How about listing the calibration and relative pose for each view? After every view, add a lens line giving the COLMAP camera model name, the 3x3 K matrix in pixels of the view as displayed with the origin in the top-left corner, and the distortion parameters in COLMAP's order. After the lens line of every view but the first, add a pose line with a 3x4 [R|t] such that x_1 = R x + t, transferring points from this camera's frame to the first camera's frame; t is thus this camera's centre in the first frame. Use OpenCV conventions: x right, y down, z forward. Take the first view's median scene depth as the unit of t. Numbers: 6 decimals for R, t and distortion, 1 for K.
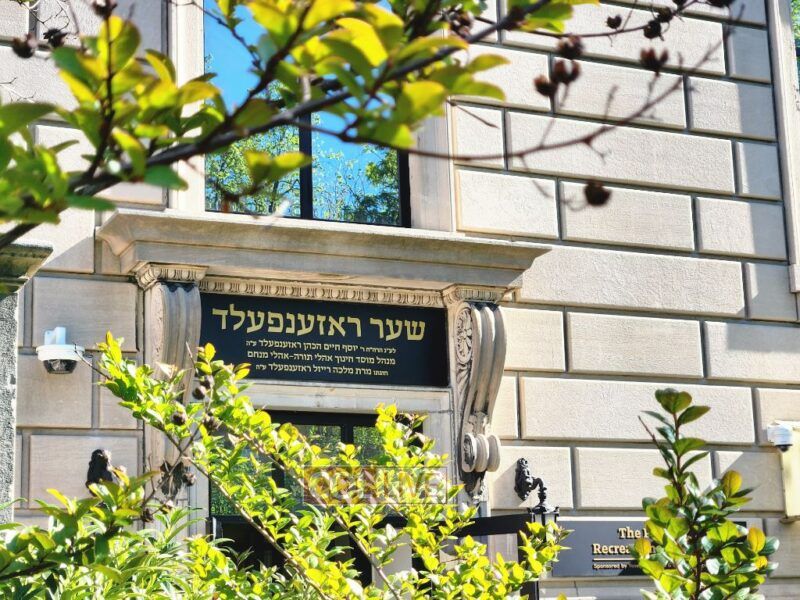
lens RADIAL K [[1571.2, 0, 405.4], [0, 1571.2, 304.3], [0, 0, 1]] dist [-0.087344, 0.000000]
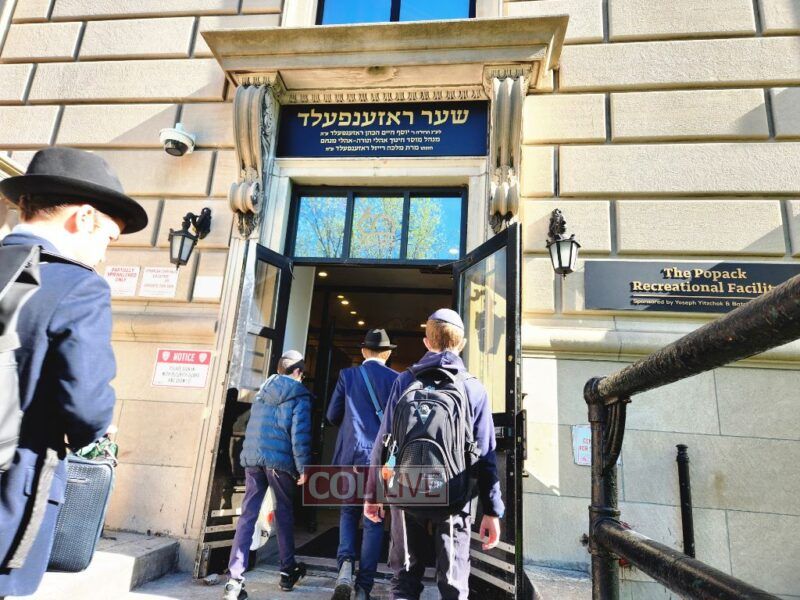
lens RADIAL K [[531.9, 0, 394.2], [0, 531.9, 303.0], [0, 0, 1]] dist [0.073763, -0.054355]
pose [[0.837337, -0.059165, -0.543476, 0.191181], [0.018669, 0.996641, -0.079735, 0.203065], [0.546368, 0.056618, 0.835629, 0.630180]]
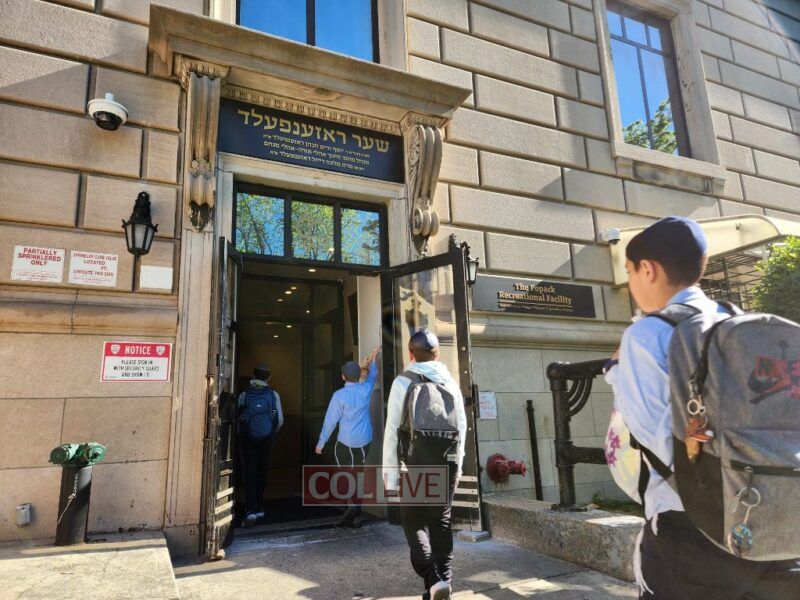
lens RADIAL K [[531.9, 0, 395.7], [0, 531.9, 306.2], [0, 0, 1]] dist [0.073763, -0.054355]
pose [[0.999938, -0.004006, -0.010438, 0.024203], [0.003916, 0.999956, -0.008572, 0.179917], [0.010472, 0.008530, 0.999909, 0.490592]]
